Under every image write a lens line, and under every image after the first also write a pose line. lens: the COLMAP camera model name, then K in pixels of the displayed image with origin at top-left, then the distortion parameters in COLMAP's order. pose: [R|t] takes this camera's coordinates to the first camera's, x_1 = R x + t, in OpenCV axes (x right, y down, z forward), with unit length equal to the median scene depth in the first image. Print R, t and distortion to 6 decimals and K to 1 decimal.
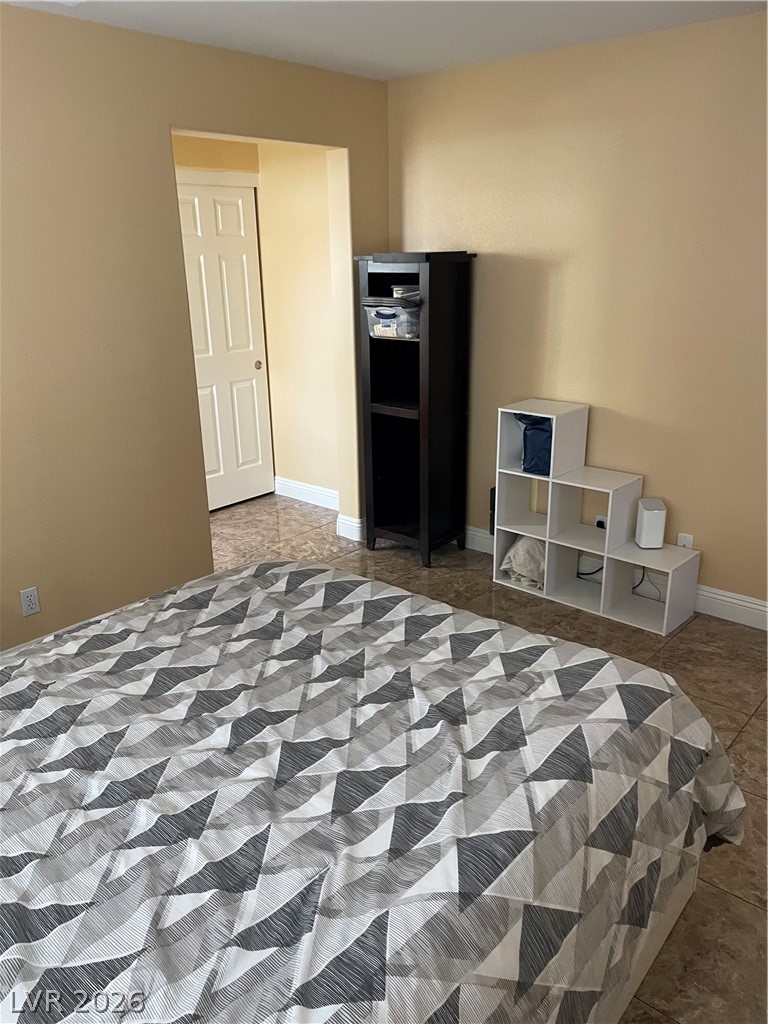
lens RADIAL K [[767.4, 0, 380.2], [0, 767.4, 515.3], [0, 0, 1]] dist [0.097710, -0.122002]
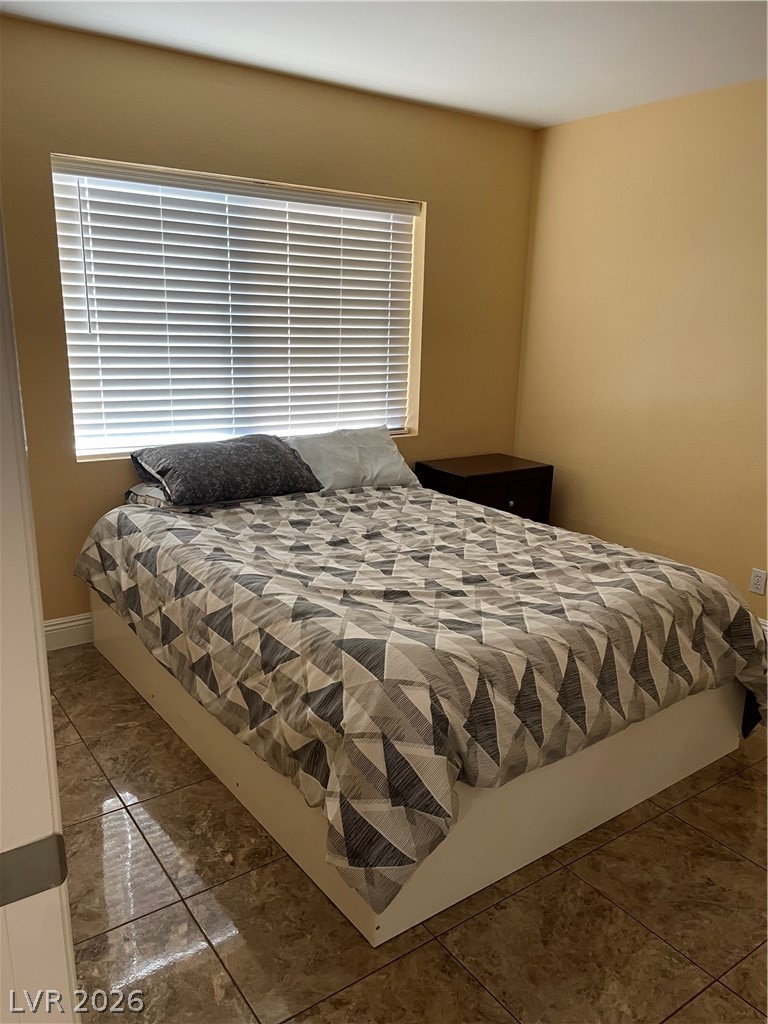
lens RADIAL K [[767.4, 0, 380.2], [0, 767.4, 515.3], [0, 0, 1]] dist [0.097710, -0.122002]
pose [[-0.231507, 0.250953, -0.939908, 1.311100], [-0.336072, 0.886043, 0.319348, -0.278580], [0.912940, 0.389808, -0.120787, 1.096206]]
